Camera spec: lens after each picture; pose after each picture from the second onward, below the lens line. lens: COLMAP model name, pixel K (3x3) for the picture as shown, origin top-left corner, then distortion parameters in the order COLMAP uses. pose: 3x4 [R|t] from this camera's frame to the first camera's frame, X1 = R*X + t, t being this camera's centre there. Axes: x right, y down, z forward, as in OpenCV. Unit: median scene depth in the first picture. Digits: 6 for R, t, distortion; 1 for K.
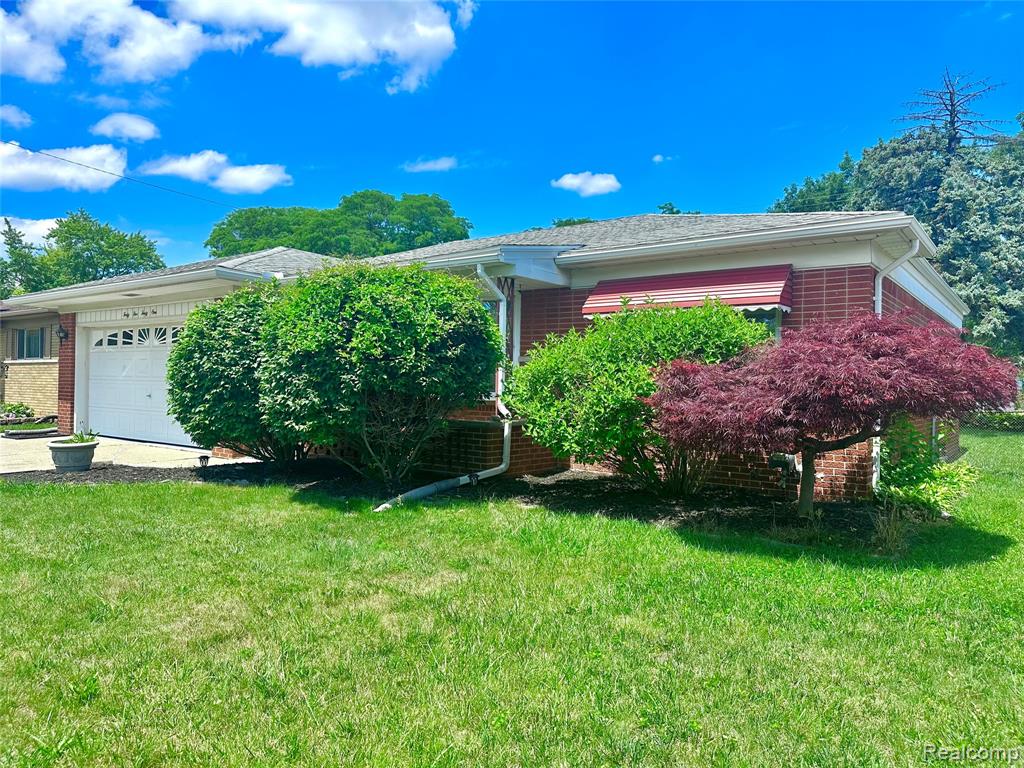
lens RADIAL K [[714.0, 0, 506.4], [0, 714.0, 389.9], [0, 0, 1]] dist [0.139776, -0.216729]
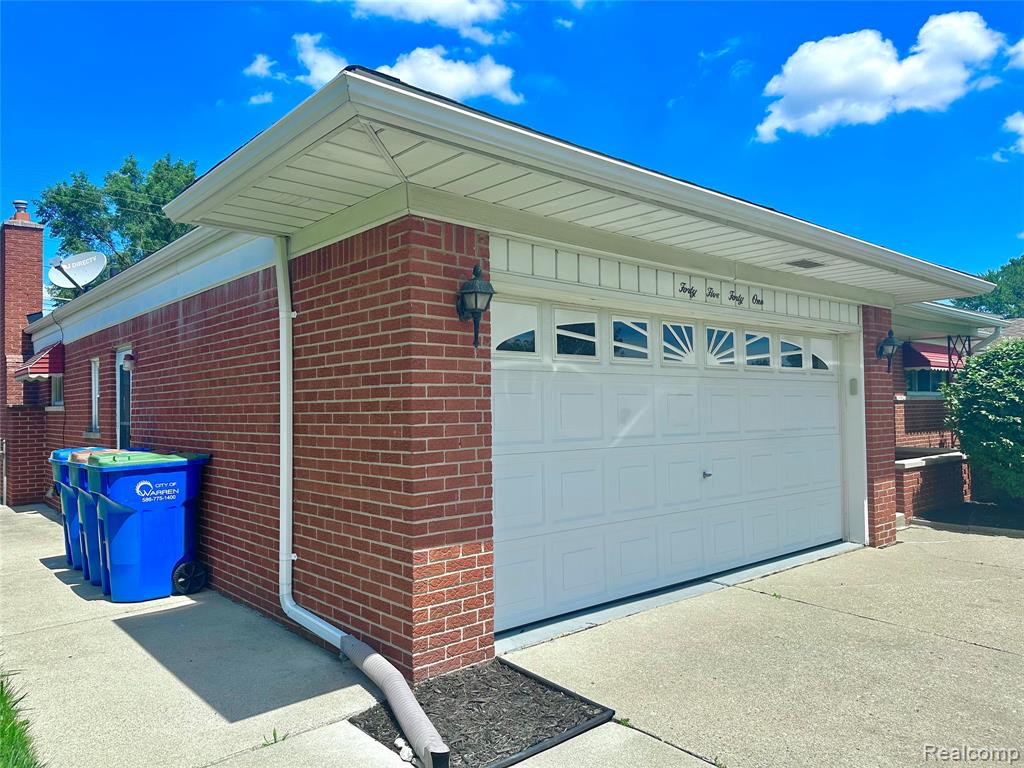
lens RADIAL K [[714.0, 0, 506.4], [0, 714.0, 389.9], [0, 0, 1]] dist [0.139776, -0.216729]
pose [[0.219305, 0.014056, 0.975555, -0.926762], [0.025087, 0.999484, -0.020040, -0.038215], [-0.975334, 0.028869, 0.218839, 0.987909]]
